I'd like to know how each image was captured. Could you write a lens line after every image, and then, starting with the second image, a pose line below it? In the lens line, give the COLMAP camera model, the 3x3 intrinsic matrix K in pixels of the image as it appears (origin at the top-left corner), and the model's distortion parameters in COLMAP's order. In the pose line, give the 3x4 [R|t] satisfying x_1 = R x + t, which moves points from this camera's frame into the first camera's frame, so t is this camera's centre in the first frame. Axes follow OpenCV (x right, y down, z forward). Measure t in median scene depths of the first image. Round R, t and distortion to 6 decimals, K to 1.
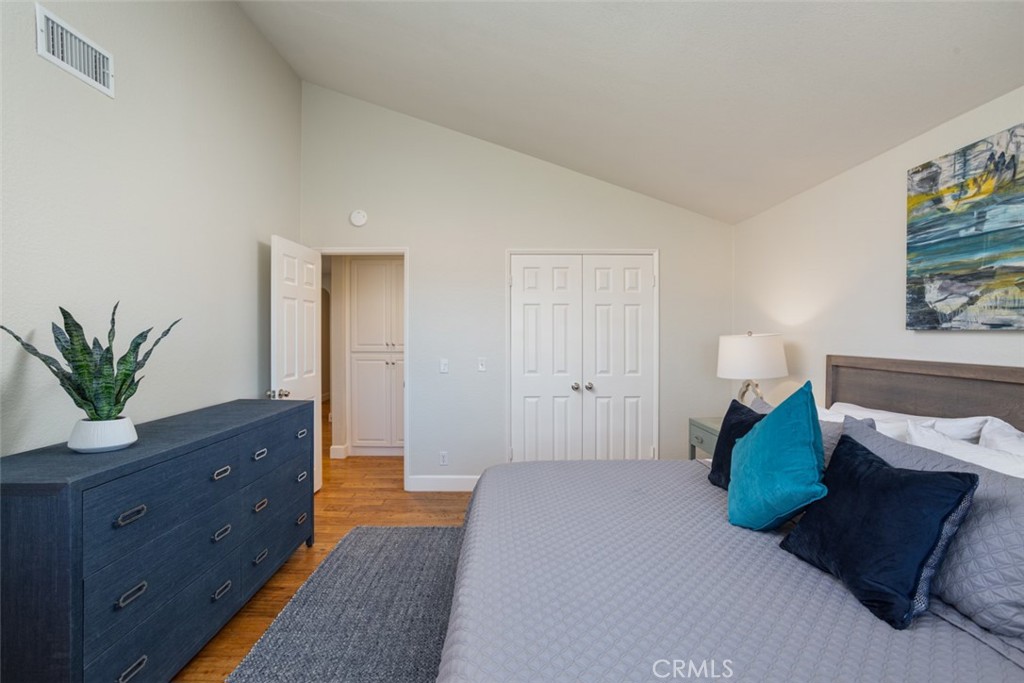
lens RADIAL K [[500.0, 0, 521.6], [0, 500.0, 334.6], [0, 0, 1]] dist [-0.024780, 0.000055]
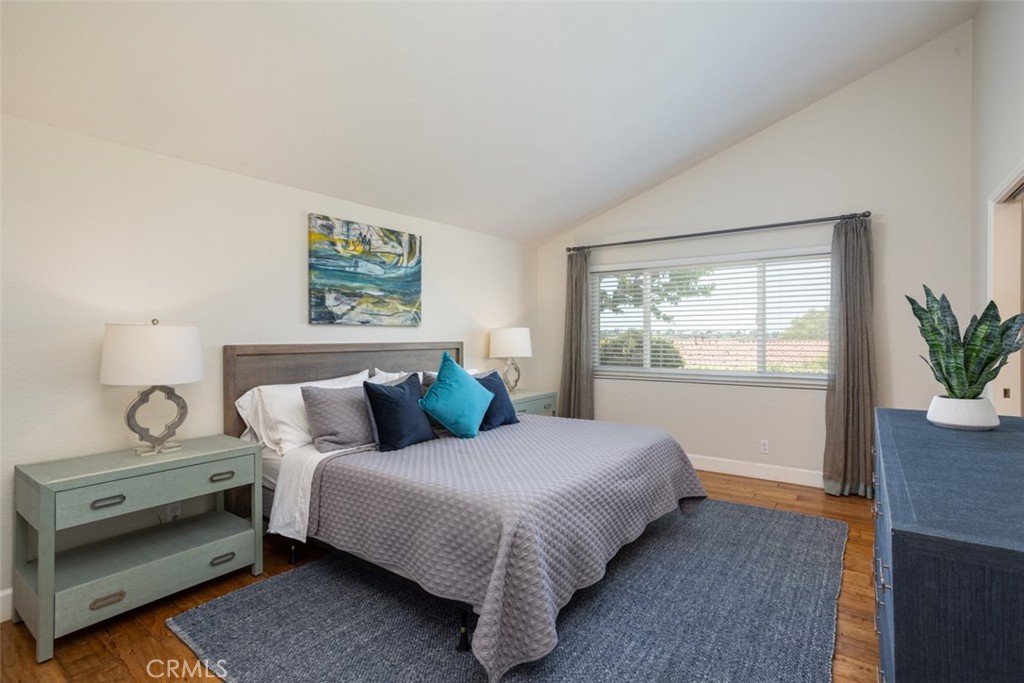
lens RADIAL K [[500.0, 0, 521.6], [0, 500.0, 334.6], [0, 0, 1]] dist [-0.024780, 0.000055]
pose [[-0.814322, 0.003397, 0.580403, -0.631306], [0.004381, 0.999990, 0.000294, 0.029315], [-0.580397, 0.002782, -0.814329, 2.055044]]
